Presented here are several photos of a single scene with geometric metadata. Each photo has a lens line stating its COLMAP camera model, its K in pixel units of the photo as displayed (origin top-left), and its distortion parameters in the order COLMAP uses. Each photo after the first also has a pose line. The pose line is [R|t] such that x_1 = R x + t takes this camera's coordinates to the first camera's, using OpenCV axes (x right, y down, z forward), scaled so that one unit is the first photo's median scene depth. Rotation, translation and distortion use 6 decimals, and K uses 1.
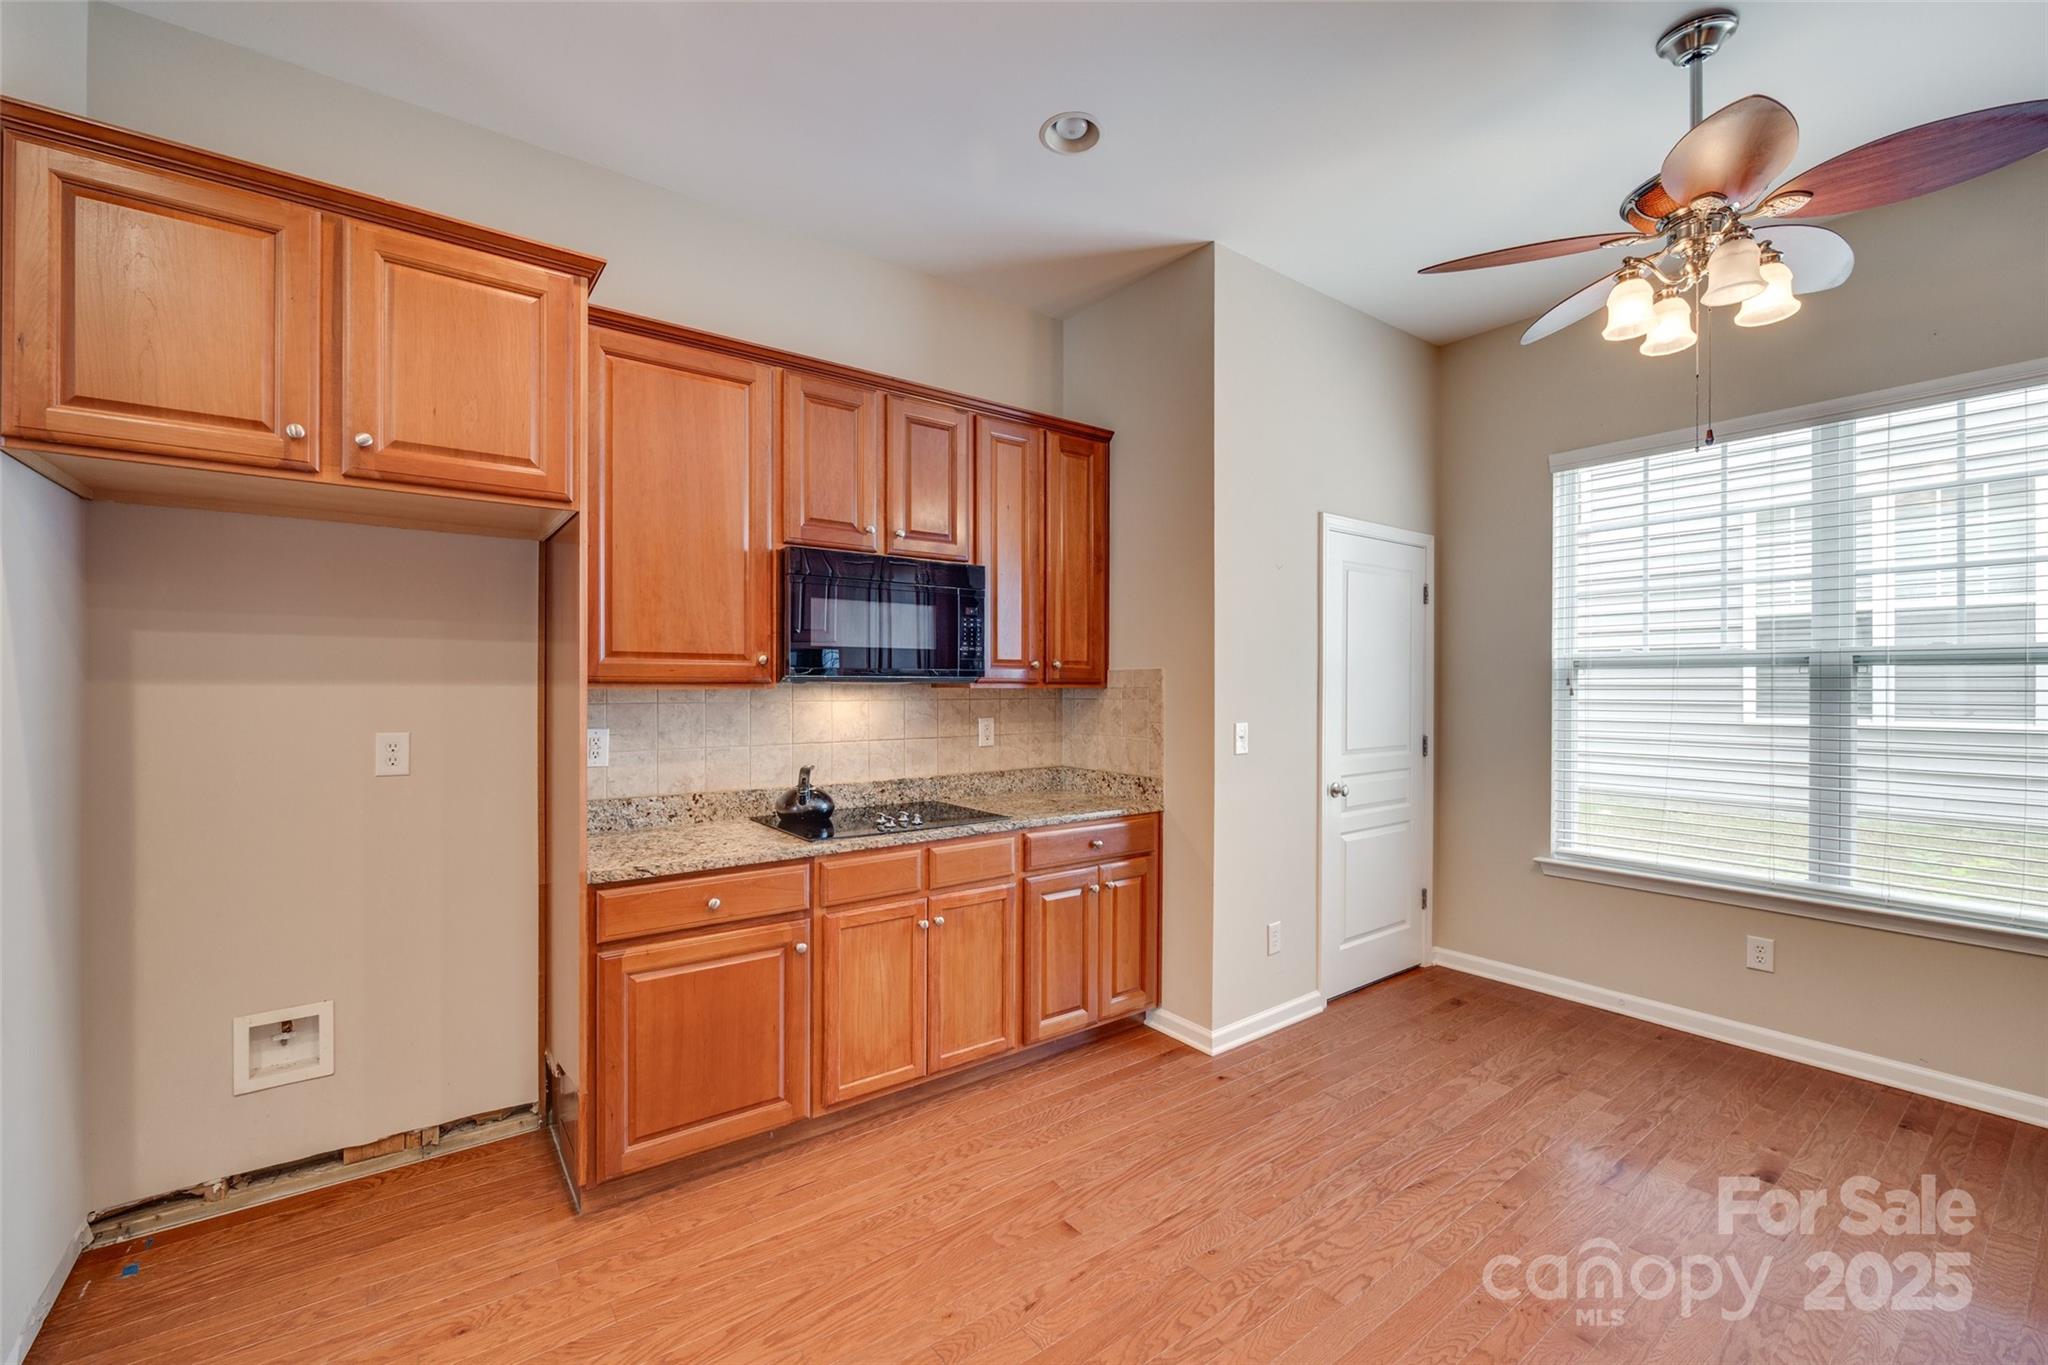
lens RADIAL K [[841.9, 0, 1024.0], [0, 841.9, 682.5], [0, 0, 1]] dist [-0.004550, -0.000039]
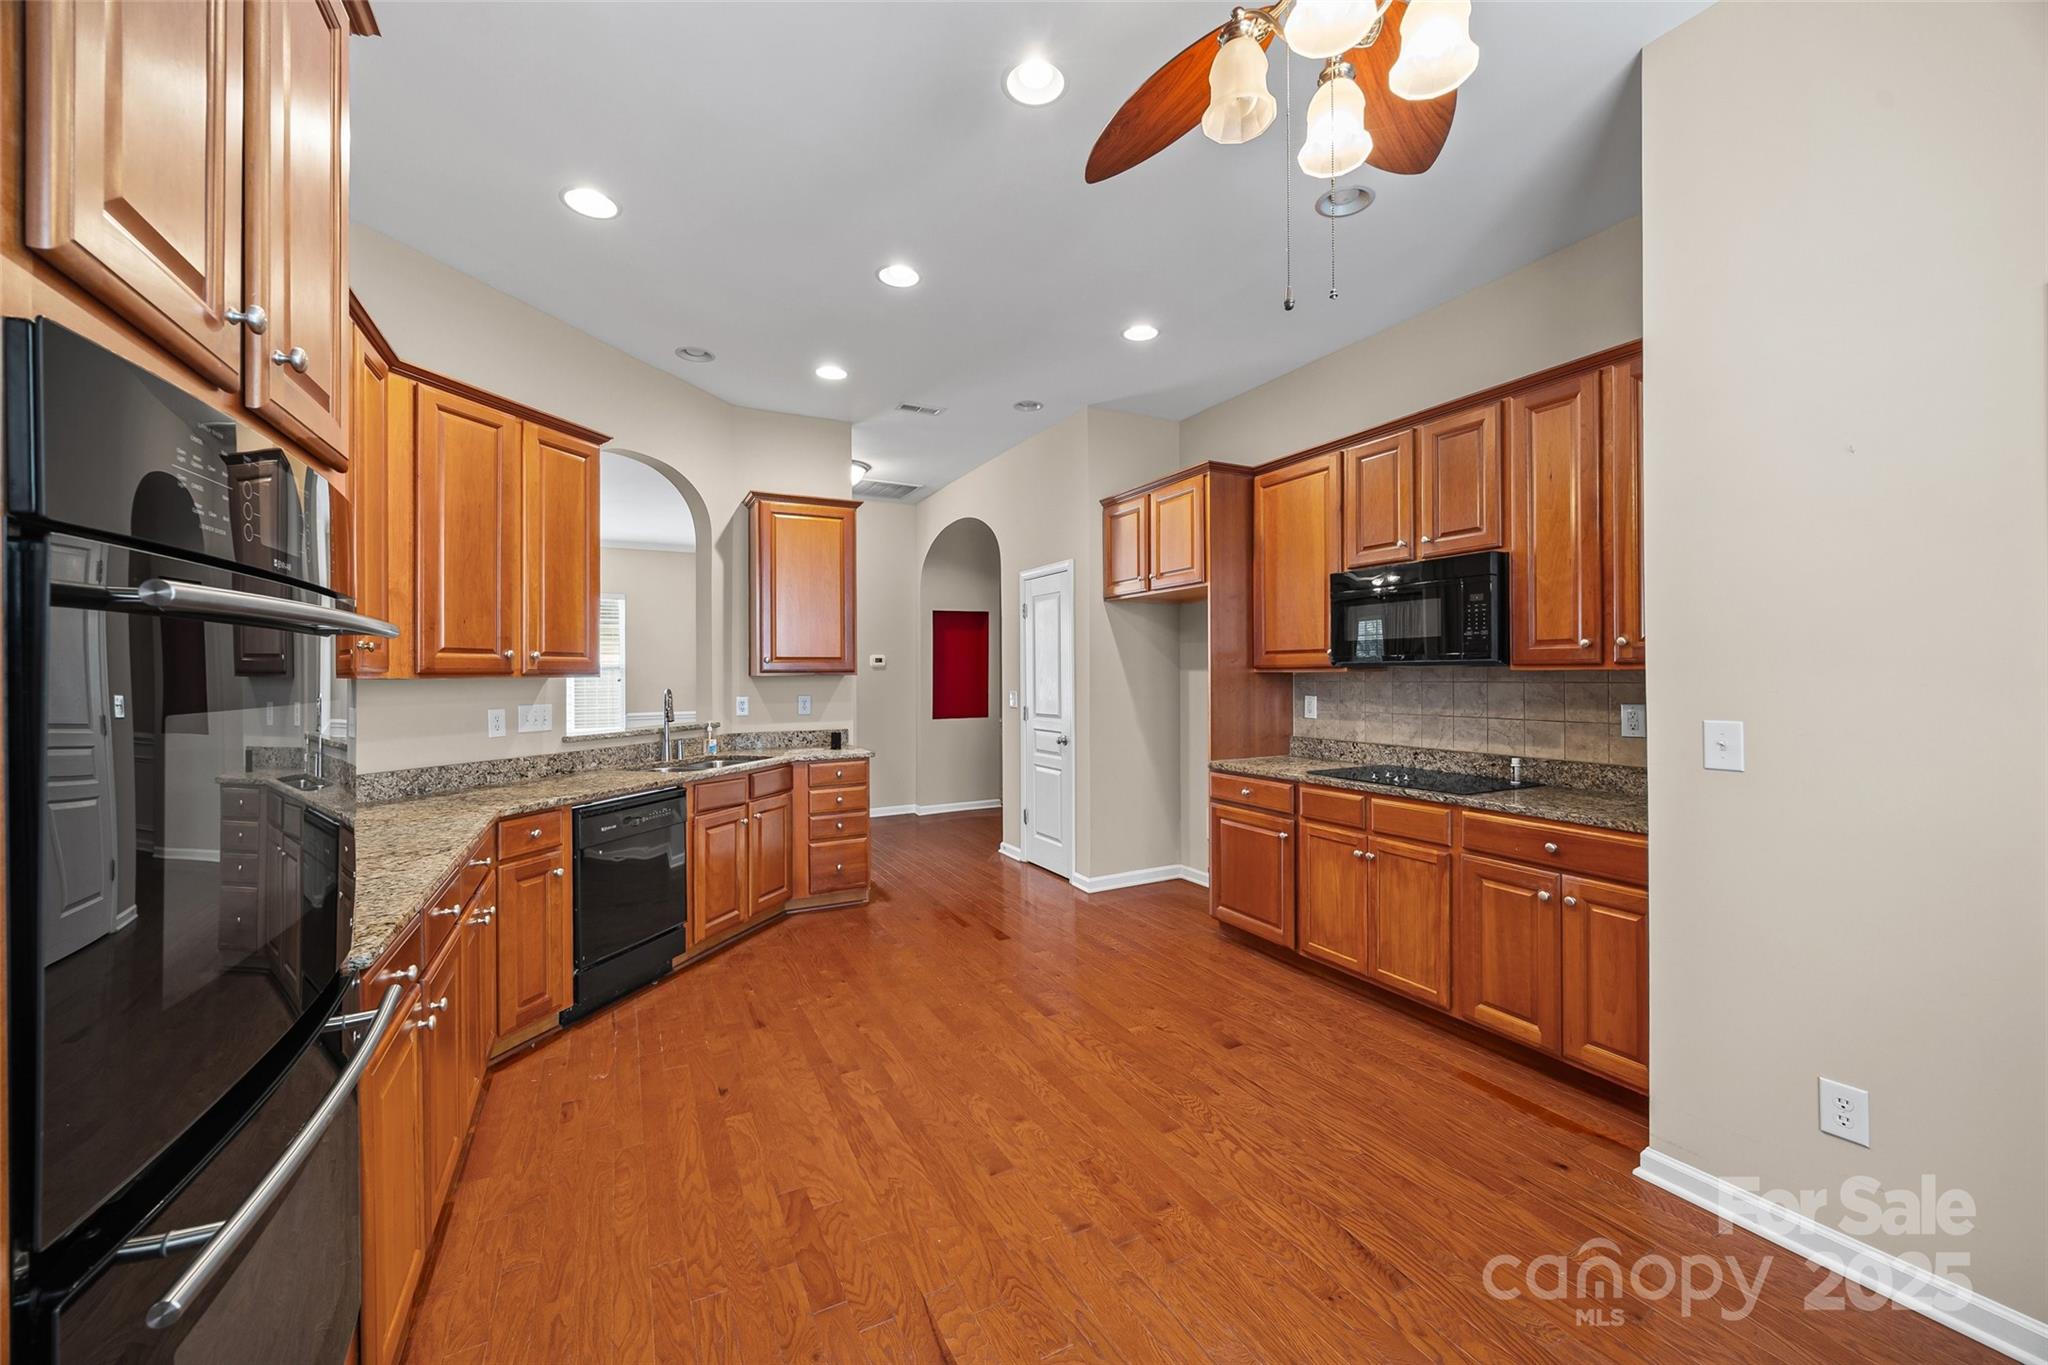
lens RADIAL K [[784.1, 0, 1025.8], [0, 784.1, 684.9], [0, 0, 1]] dist [-0.002573, -0.000172]
pose [[-0.161402, 0.011813, -0.986818, 1.081983], [0.004035, 0.999928, 0.011310, 0.012916], [0.986880, -0.002156, -0.161438, 0.658428]]
